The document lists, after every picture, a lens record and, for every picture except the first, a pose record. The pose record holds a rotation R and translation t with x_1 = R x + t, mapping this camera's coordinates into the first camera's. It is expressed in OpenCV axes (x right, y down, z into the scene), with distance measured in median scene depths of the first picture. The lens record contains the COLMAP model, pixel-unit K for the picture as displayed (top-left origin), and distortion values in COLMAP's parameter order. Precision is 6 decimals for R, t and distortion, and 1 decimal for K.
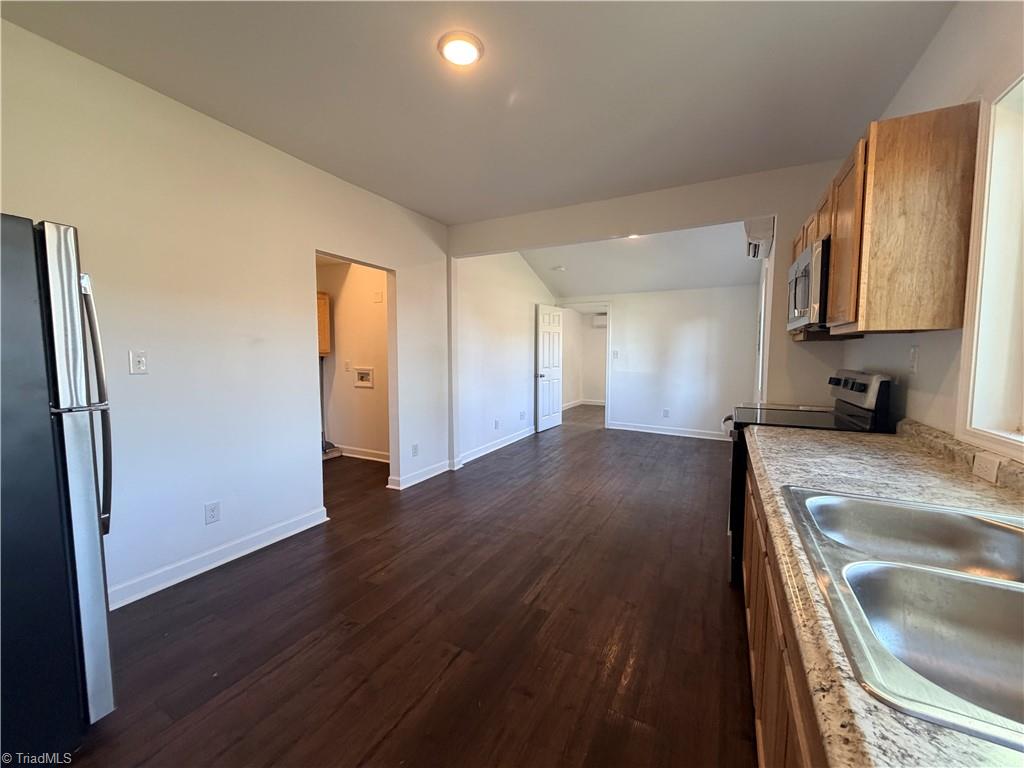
lens RADIAL K [[407.4, 0, 511.3], [0, 407.4, 385.2], [0, 0, 1]] dist [-0.000057, -0.000307]
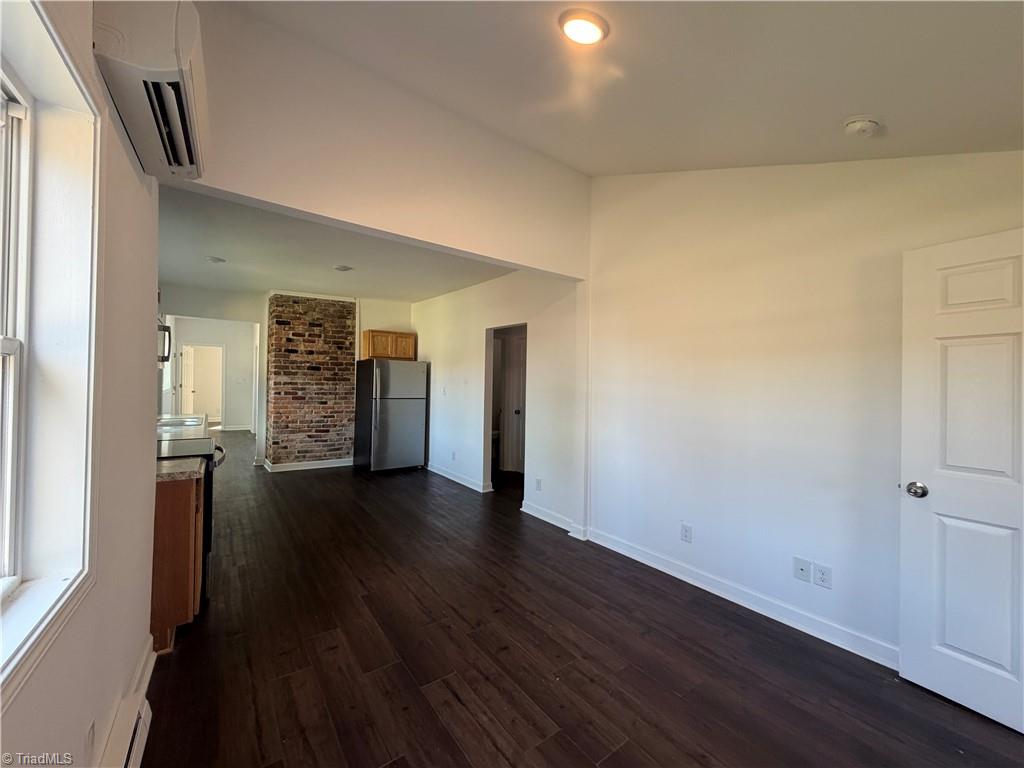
lens RADIAL K [[407.4, 0, 508.3], [0, 407.4, 384.0], [0, 0, 1]] dist [-0.000057, -0.000307]
pose [[-0.439931, -0.000904, -0.898031, 0.589275], [-0.089818, 0.995030, 0.042999, -0.108524], [0.893529, 0.099576, -0.437825, 1.081633]]
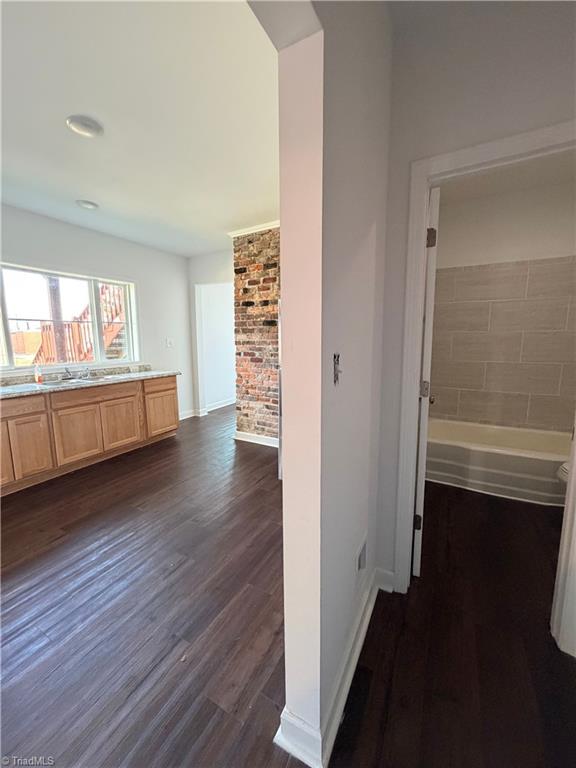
lens RADIAL K [[305.5, 0, 288.5], [0, 305.5, 381.3], [0, 0, 1]] dist [-0.000057, -0.000307]
pose [[-0.999934, 0.006698, 0.009340, -0.286320], [0.008550, 0.976563, 0.215061, -0.071530], [-0.007680, 0.215127, -0.976556, 0.763795]]
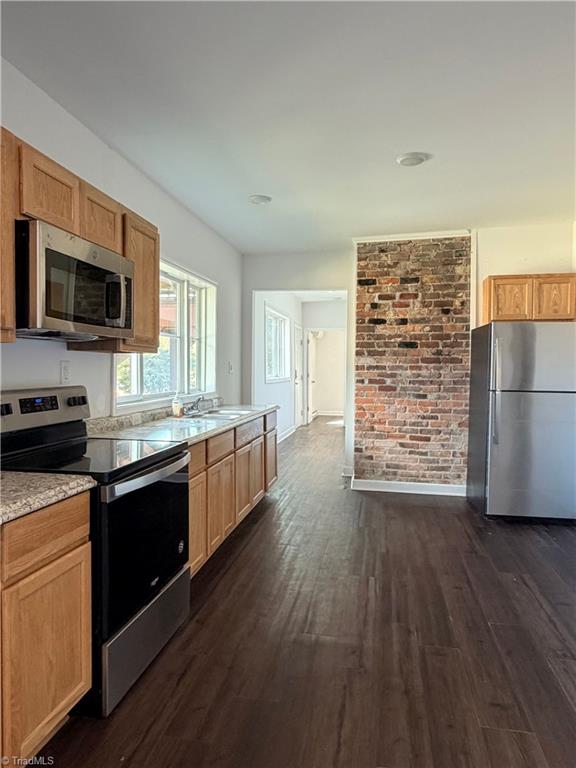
lens RADIAL K [[504.1, 0, 289.0], [0, 504.1, 383.8], [0, 0, 1]] dist [0.002857, -0.000174]
pose [[-0.953308, 0.007119, -0.301917, 0.291696], [-0.026448, 0.993913, 0.106947, -0.075386], [0.300840, 0.109938, -0.947317, 0.927467]]
